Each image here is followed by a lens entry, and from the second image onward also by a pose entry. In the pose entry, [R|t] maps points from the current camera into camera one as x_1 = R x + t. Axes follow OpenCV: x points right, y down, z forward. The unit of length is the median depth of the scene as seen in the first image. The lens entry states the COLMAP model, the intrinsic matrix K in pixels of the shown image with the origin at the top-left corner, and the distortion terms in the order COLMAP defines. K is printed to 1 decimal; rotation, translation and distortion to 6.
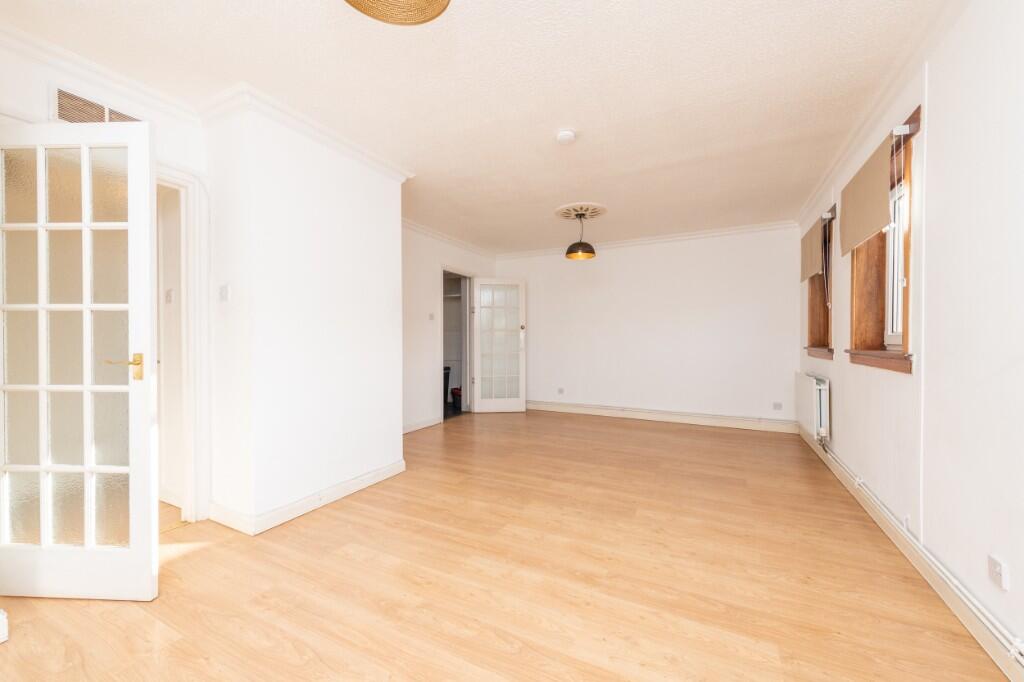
lens RADIAL K [[403.4, 0, 510.8], [0, 403.4, 343.6], [0, 0, 1]] dist [0.017979, -0.005970]
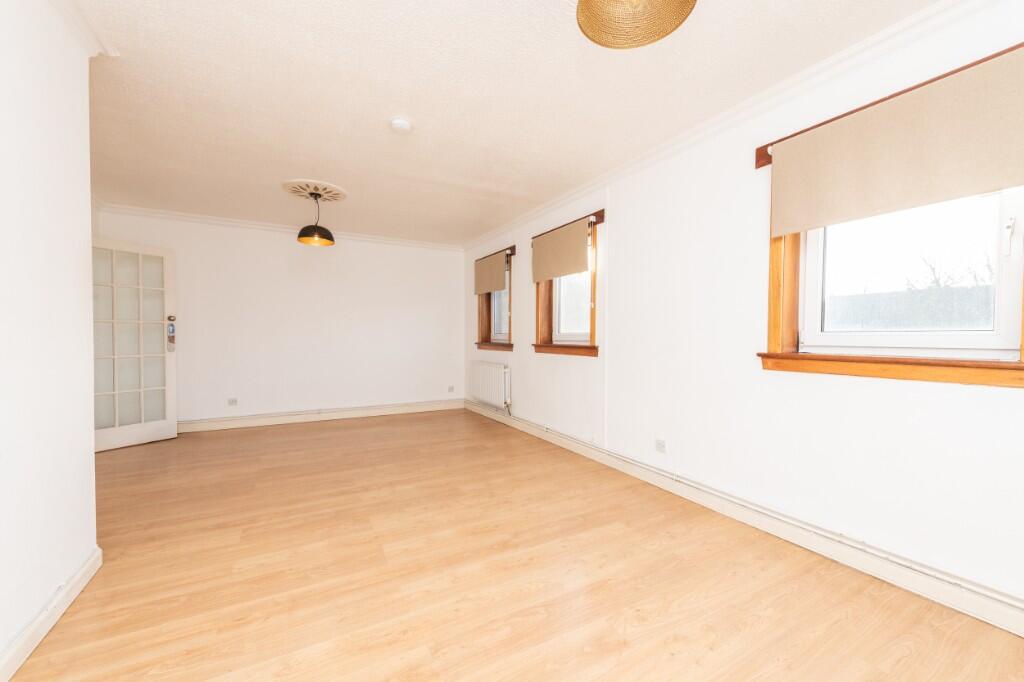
lens RADIAL K [[403.4, 0, 510.8], [0, 403.4, 343.6], [0, 0, 1]] dist [0.017979, -0.005970]
pose [[0.552072, -0.011585, 0.833716, -0.433784], [0.005079, 0.999932, 0.010532, -0.002085], [-0.833781, -0.001580, 0.552093, 0.207220]]
